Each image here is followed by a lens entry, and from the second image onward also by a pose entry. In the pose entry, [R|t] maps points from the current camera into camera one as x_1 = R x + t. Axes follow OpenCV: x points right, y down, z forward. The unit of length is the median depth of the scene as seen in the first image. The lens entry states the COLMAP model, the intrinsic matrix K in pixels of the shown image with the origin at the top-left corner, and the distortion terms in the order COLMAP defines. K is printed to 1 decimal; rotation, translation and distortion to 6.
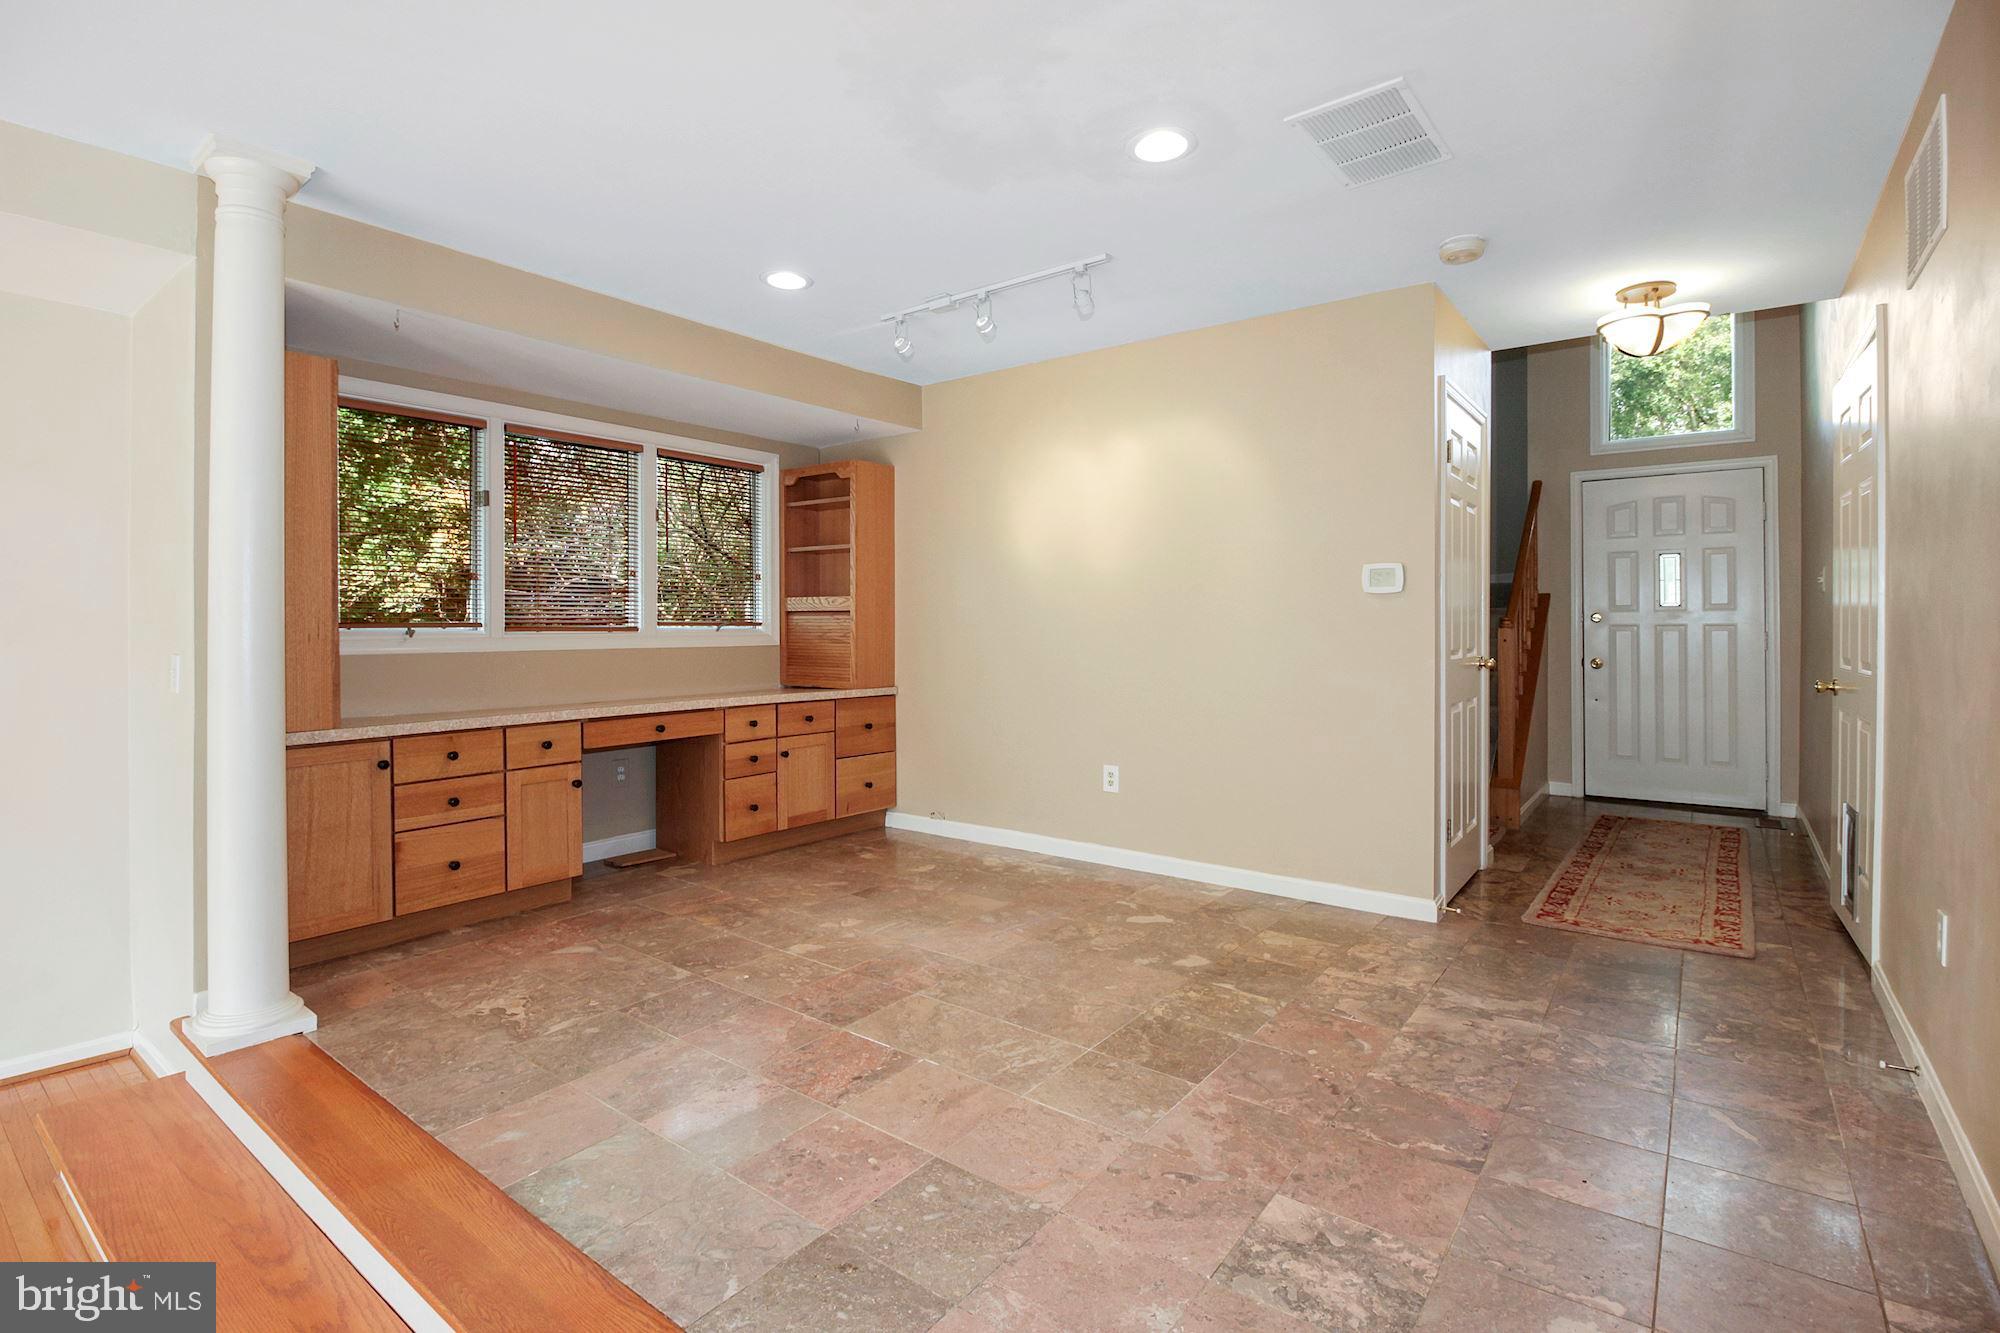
lens RADIAL K [[983.5, 0, 932.3], [0, 983.5, 637.0], [0, 0, 1]] dist [0.004415, -0.012453]
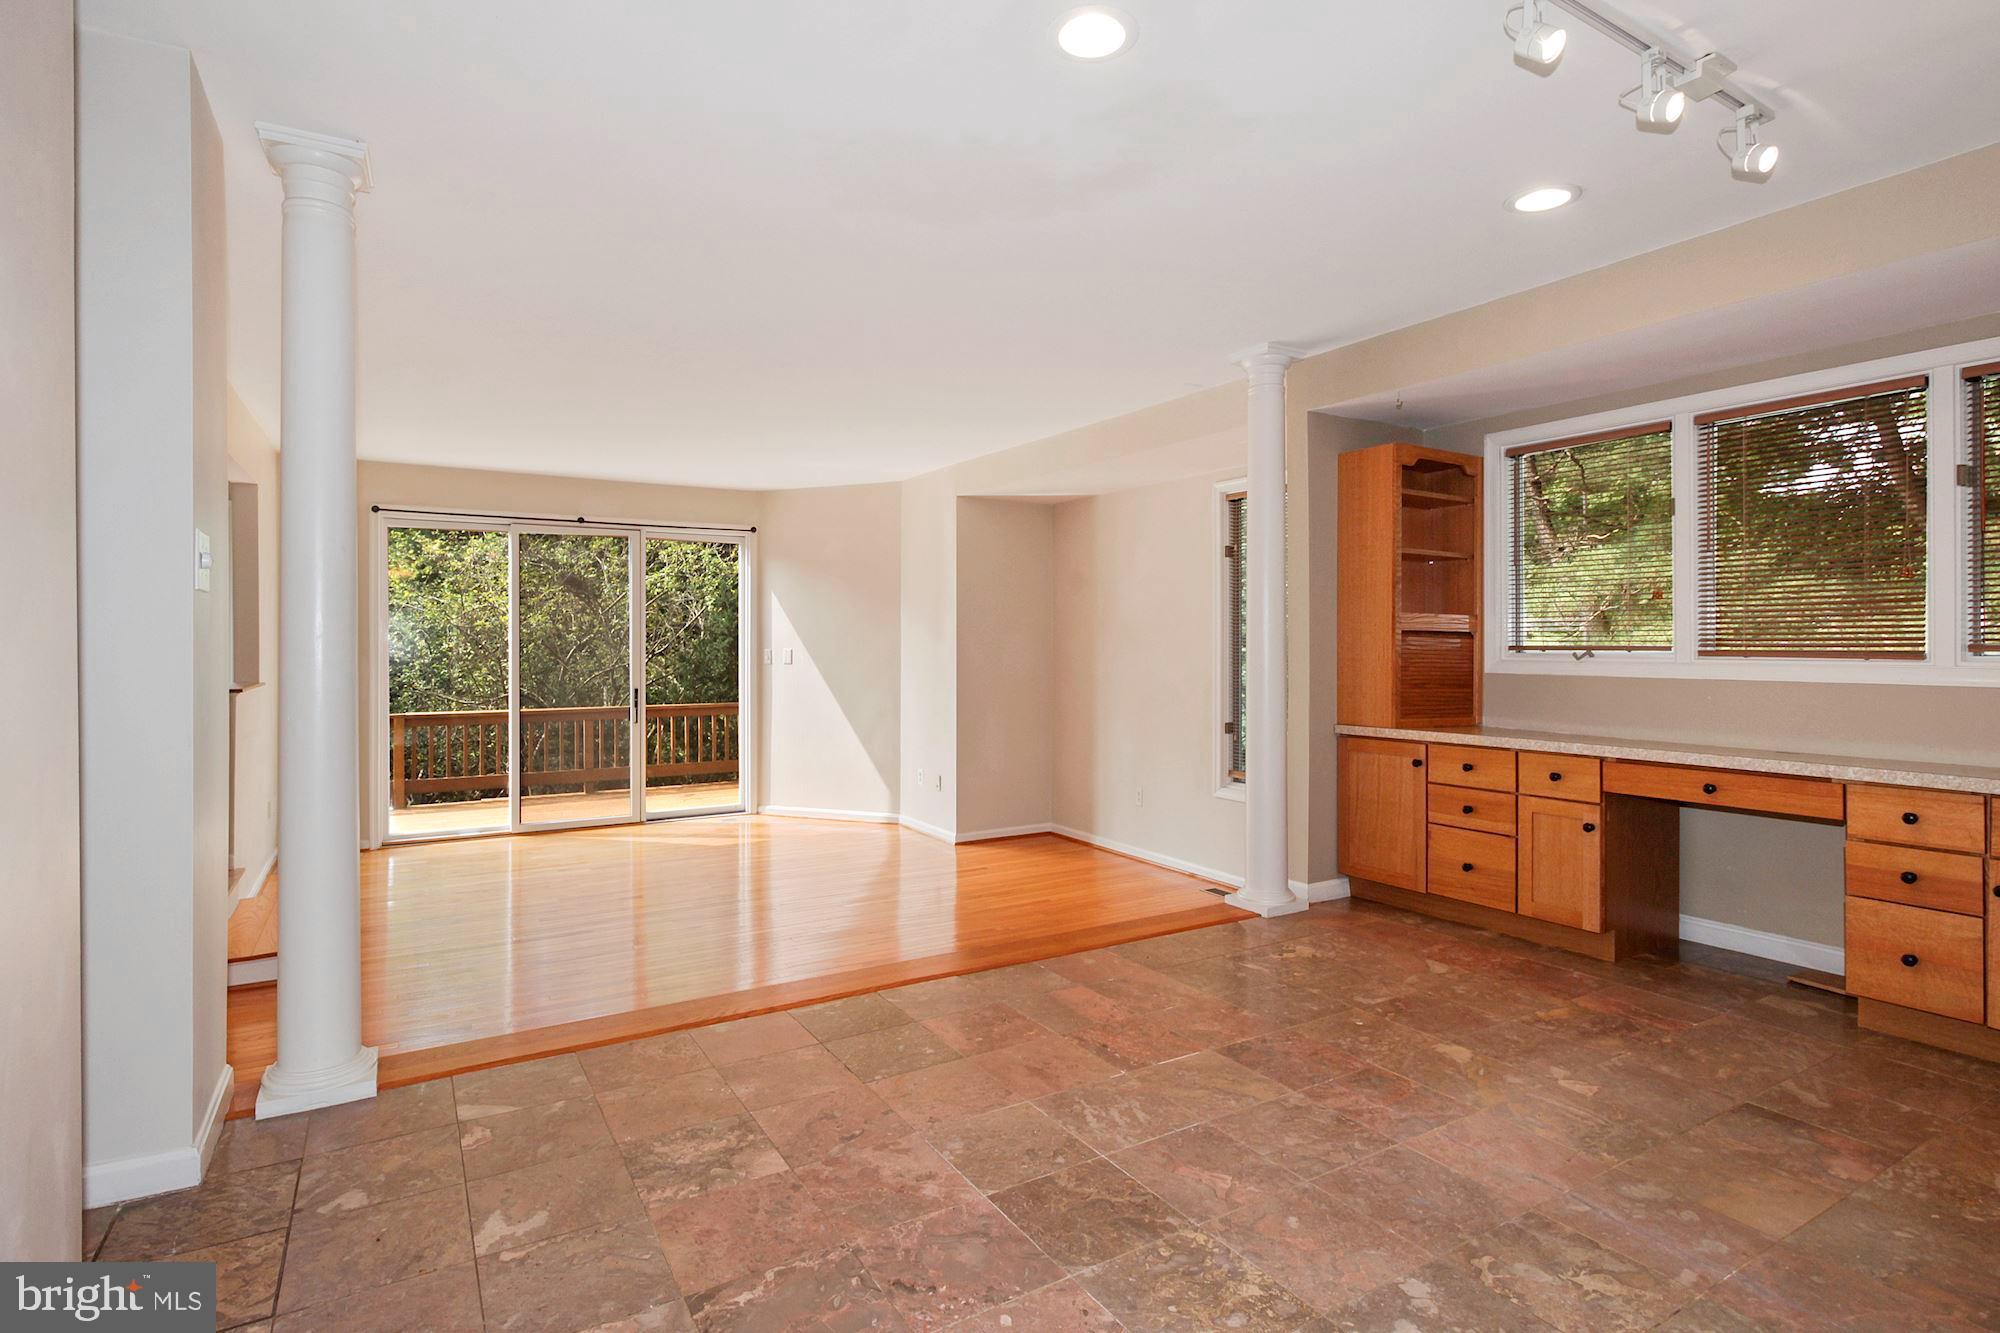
lens RADIAL K [[990.7, 0, 1002.7], [0, 990.7, 651.6], [0, 0, 1]] dist [0.005302, 0.001219]
pose [[-0.346928, 0.011299, -0.937824, 0.863888], [-0.008223, 0.999852, 0.015089, -0.025051], [0.937856, 0.012947, -0.346784, 1.057413]]
